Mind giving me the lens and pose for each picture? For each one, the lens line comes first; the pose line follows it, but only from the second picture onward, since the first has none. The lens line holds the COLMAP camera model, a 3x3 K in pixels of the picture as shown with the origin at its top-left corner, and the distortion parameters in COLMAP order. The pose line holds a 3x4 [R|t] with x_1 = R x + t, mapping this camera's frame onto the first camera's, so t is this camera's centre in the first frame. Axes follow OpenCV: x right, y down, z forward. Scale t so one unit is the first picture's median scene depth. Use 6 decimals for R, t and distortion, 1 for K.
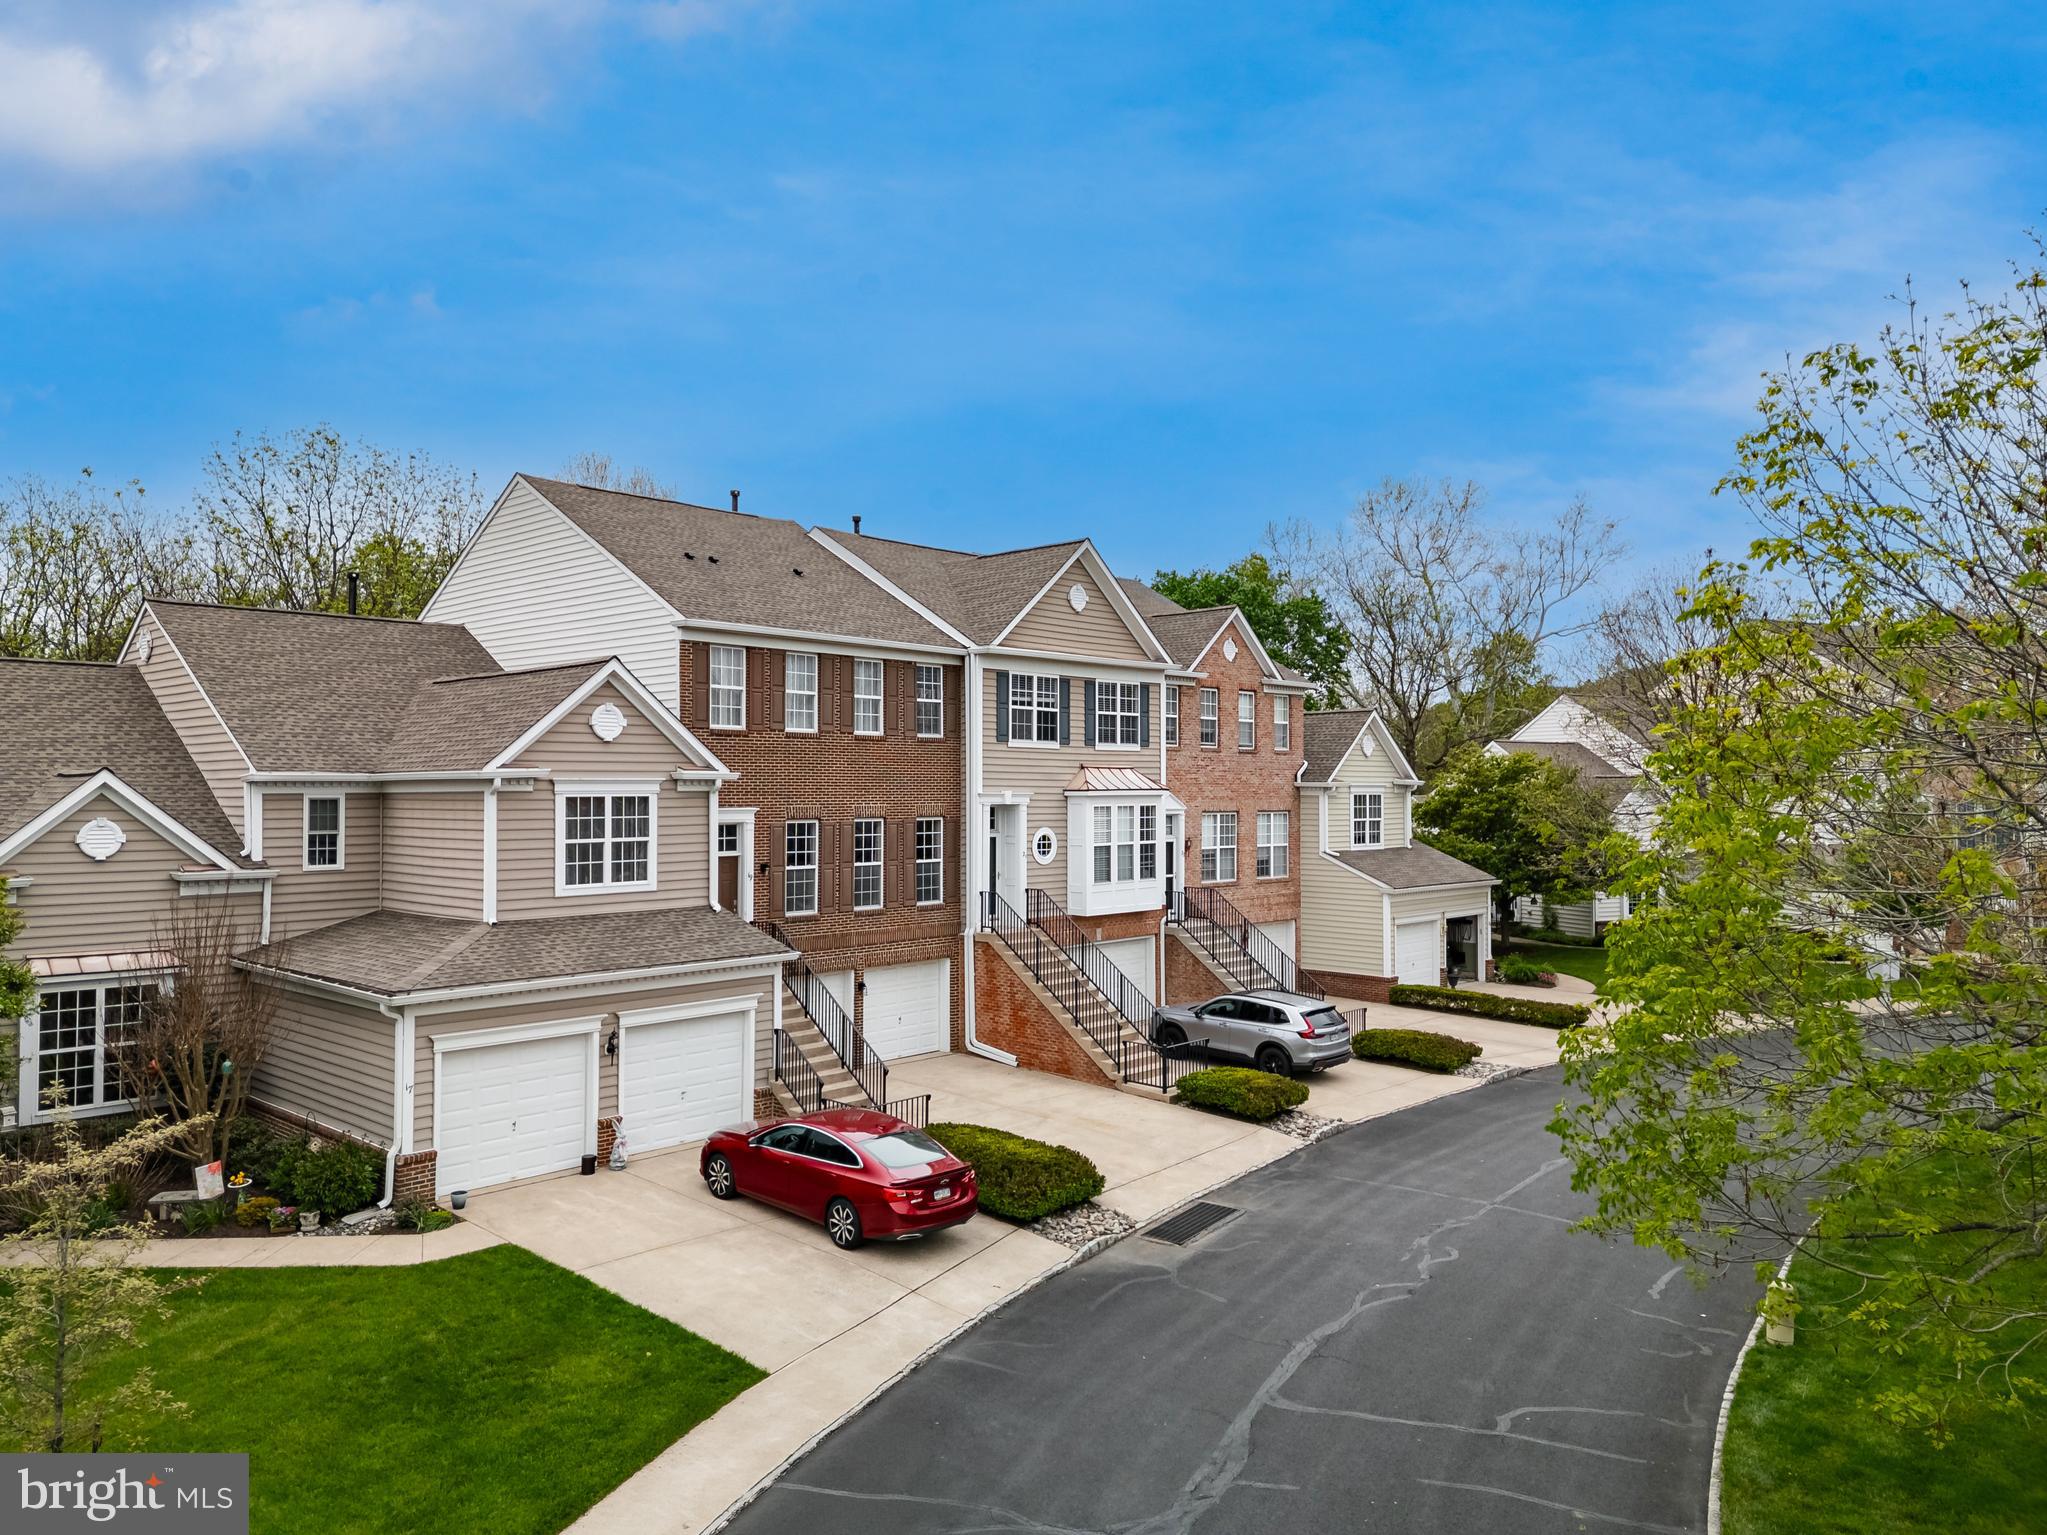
lens RADIAL K [[1417.5, 0, 1023.5], [0, 1417.5, 767.5], [0, 0, 1]] dist [0.054260, -0.029515]
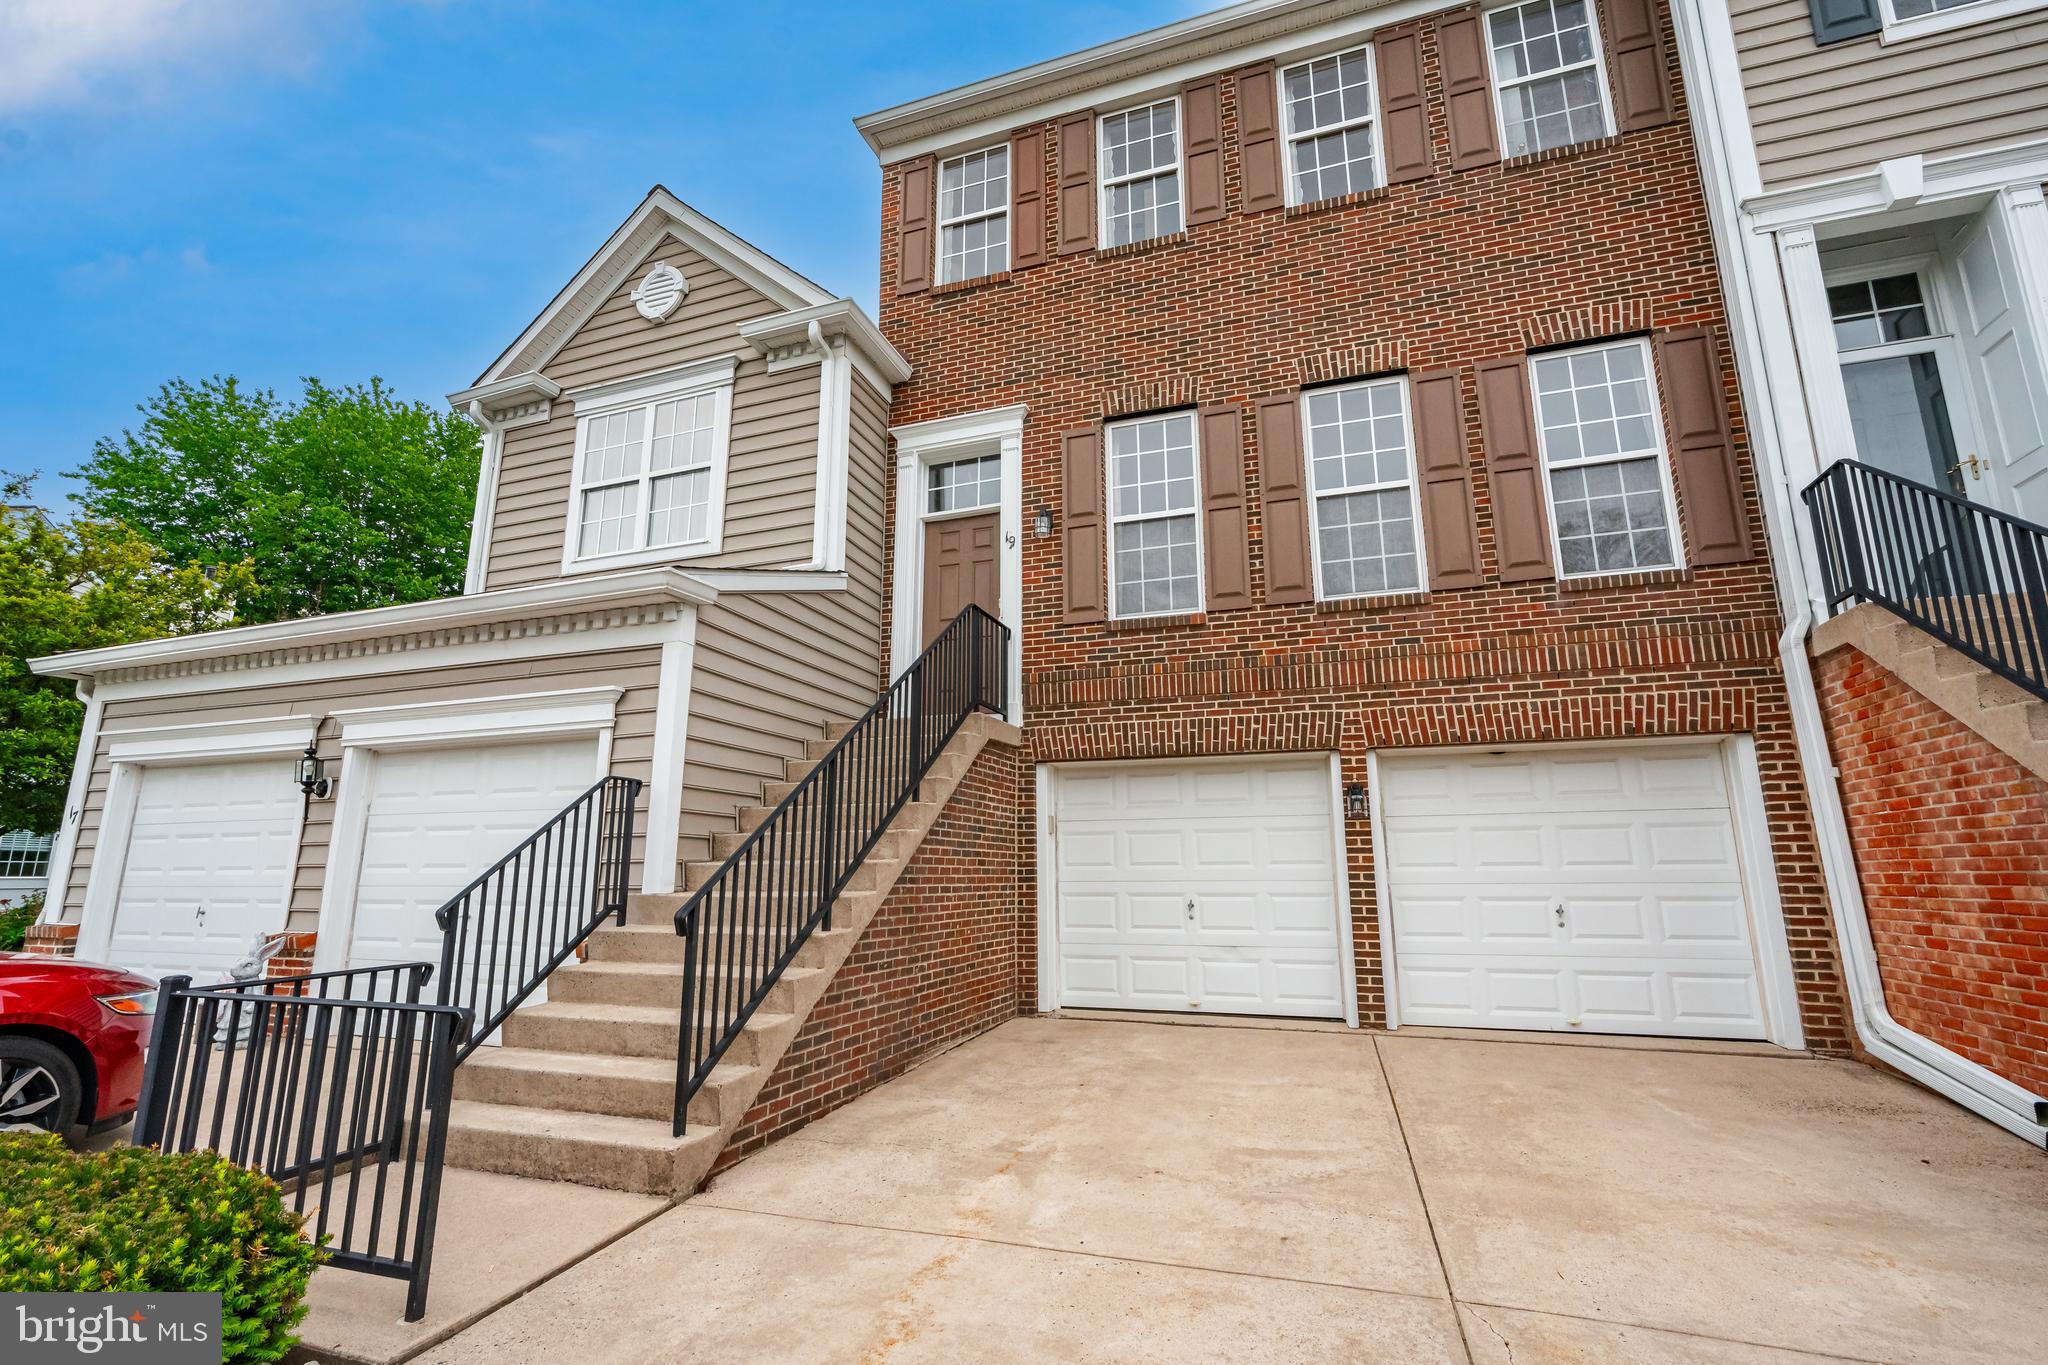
lens RADIAL K [[912.2, 0, 1024.0], [0, 912.2, 682.5], [0, 0, 1]] dist [-0.003186, -0.000175]
pose [[0.404568, -0.189394, -0.894681, 0.065538], [0.012940, 0.979408, -0.201478, 0.162760], [0.914416, 0.069934, 0.398688, 0.778924]]
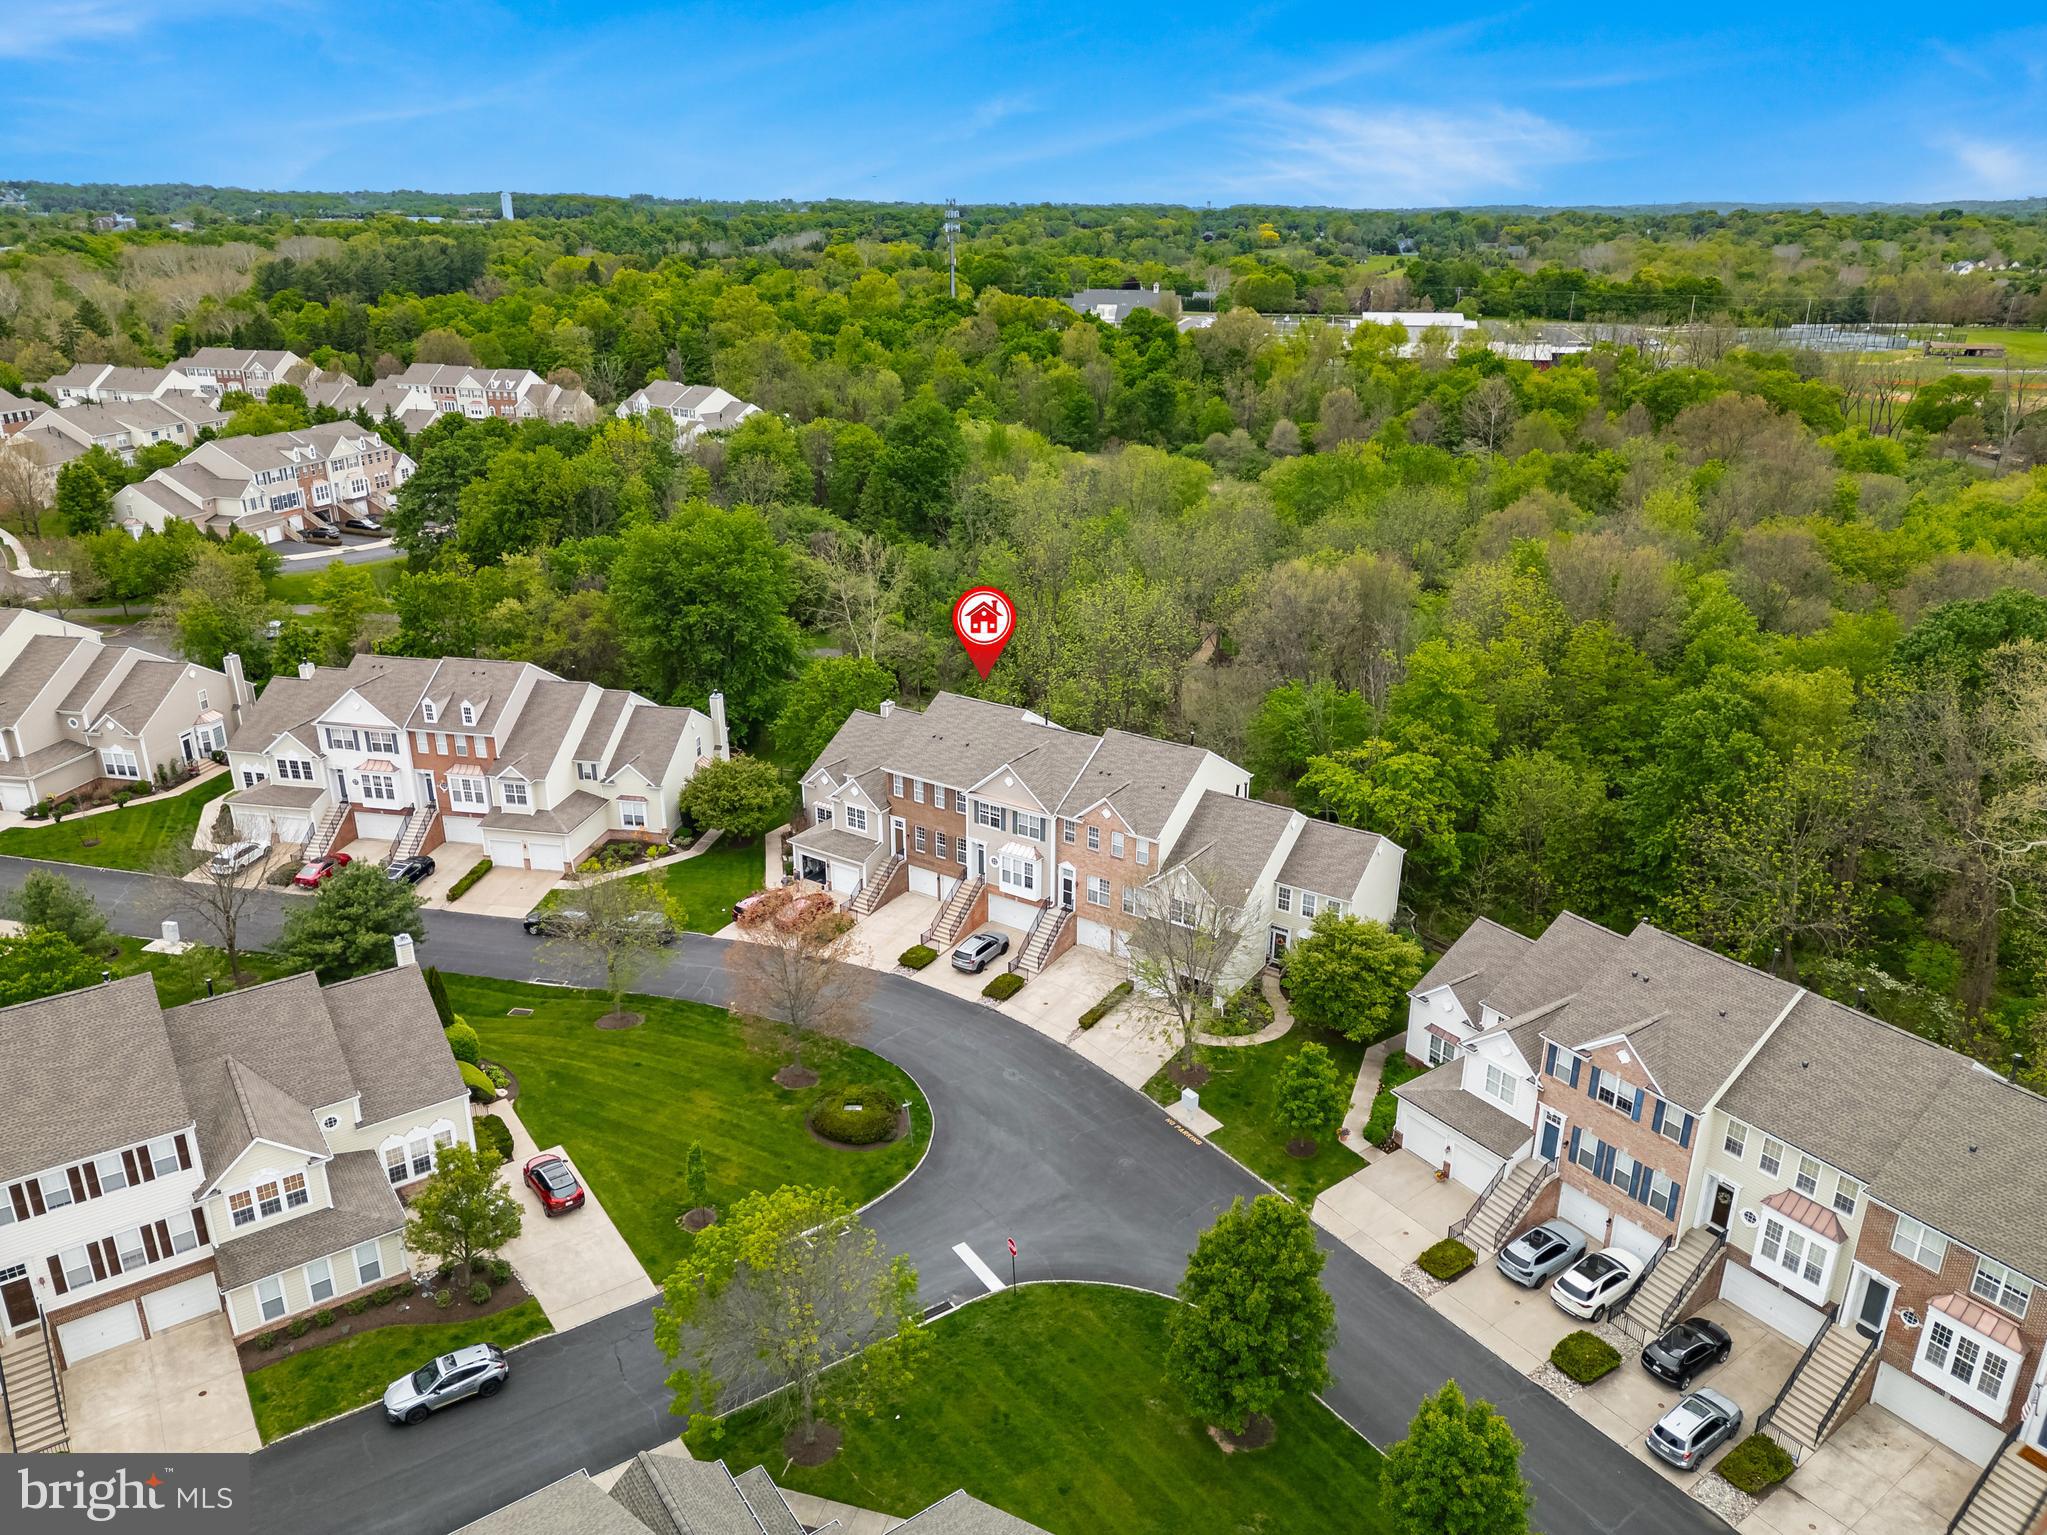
lens RADIAL K [[1417.5, 0, 1023.5], [0, 1417.5, 767.5], [0, 0, 1]] dist [0.054260, -0.029515]
pose [[0.151954, 0.346738, -0.925572, 2.687068], [0.012494, 0.935697, 0.352582, -1.164126], [0.988309, -0.065141, 0.137851, 0.718131]]
